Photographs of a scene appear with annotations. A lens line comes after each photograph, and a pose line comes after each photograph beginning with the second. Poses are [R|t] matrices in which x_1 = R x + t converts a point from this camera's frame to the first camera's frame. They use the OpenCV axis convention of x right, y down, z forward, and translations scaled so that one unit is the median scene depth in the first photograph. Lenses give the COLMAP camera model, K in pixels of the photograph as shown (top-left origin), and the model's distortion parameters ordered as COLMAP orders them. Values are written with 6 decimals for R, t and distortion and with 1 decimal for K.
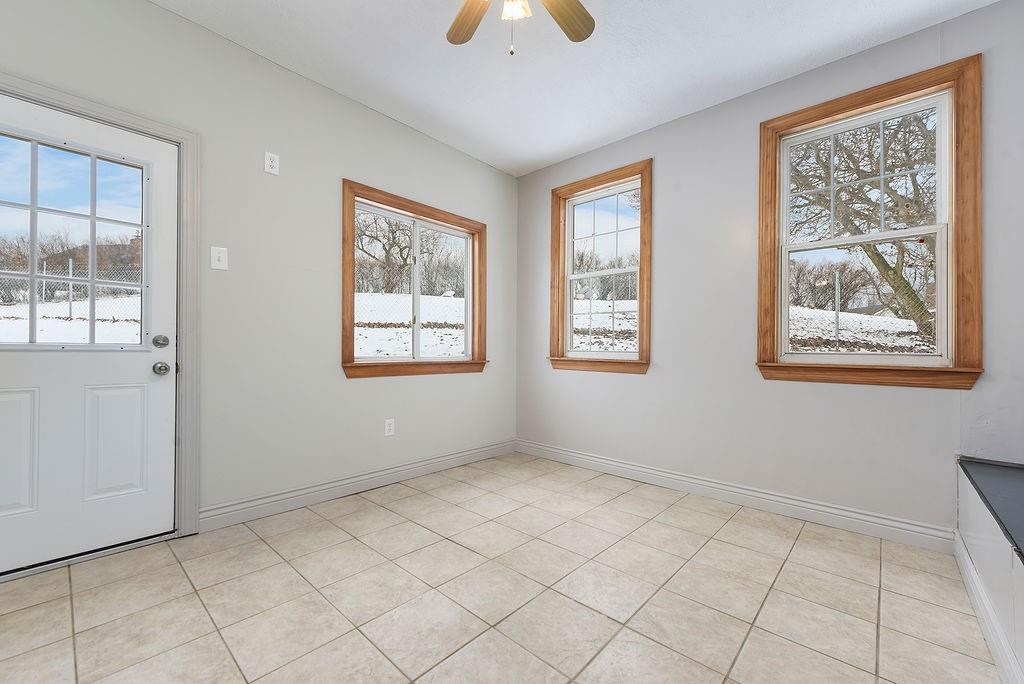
lens RADIAL K [[413.4, 0, 507.7], [0, 413.4, 345.8], [0, 0, 1]] dist [0.007678, -0.000791]
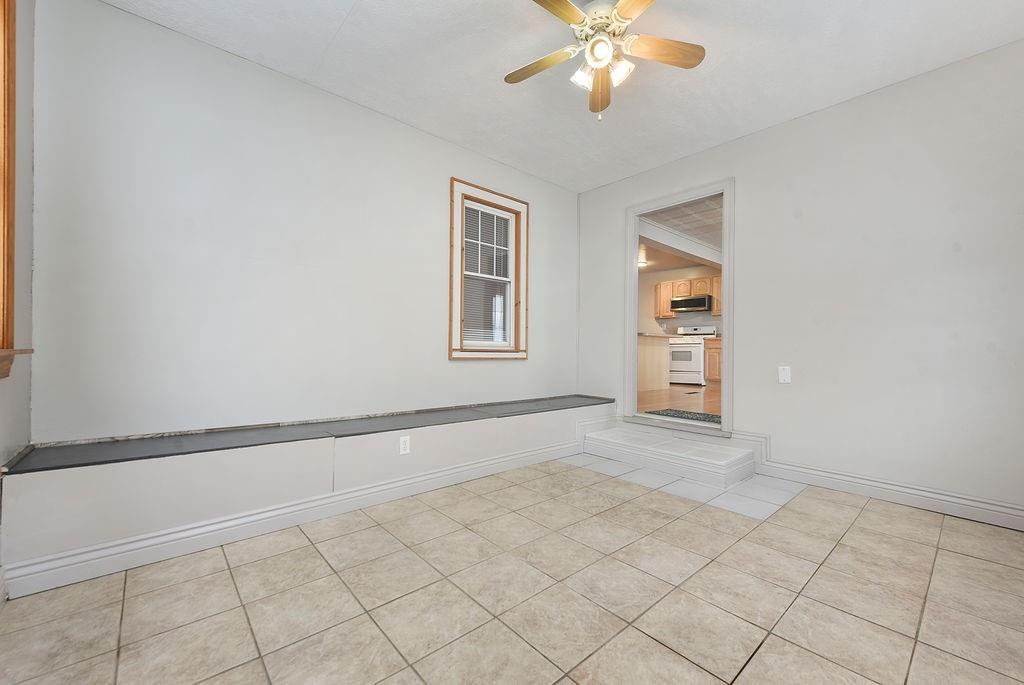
lens RADIAL K [[413.4, 0, 509.3], [0, 413.4, 348.3], [0, 0, 1]] dist [0.007678, -0.000791]
pose [[-0.992631, -0.026554, 0.118233, 0.114062], [-0.027713, 0.999582, -0.008174, 0.034831], [-0.117966, -0.011390, -0.992952, 1.997326]]
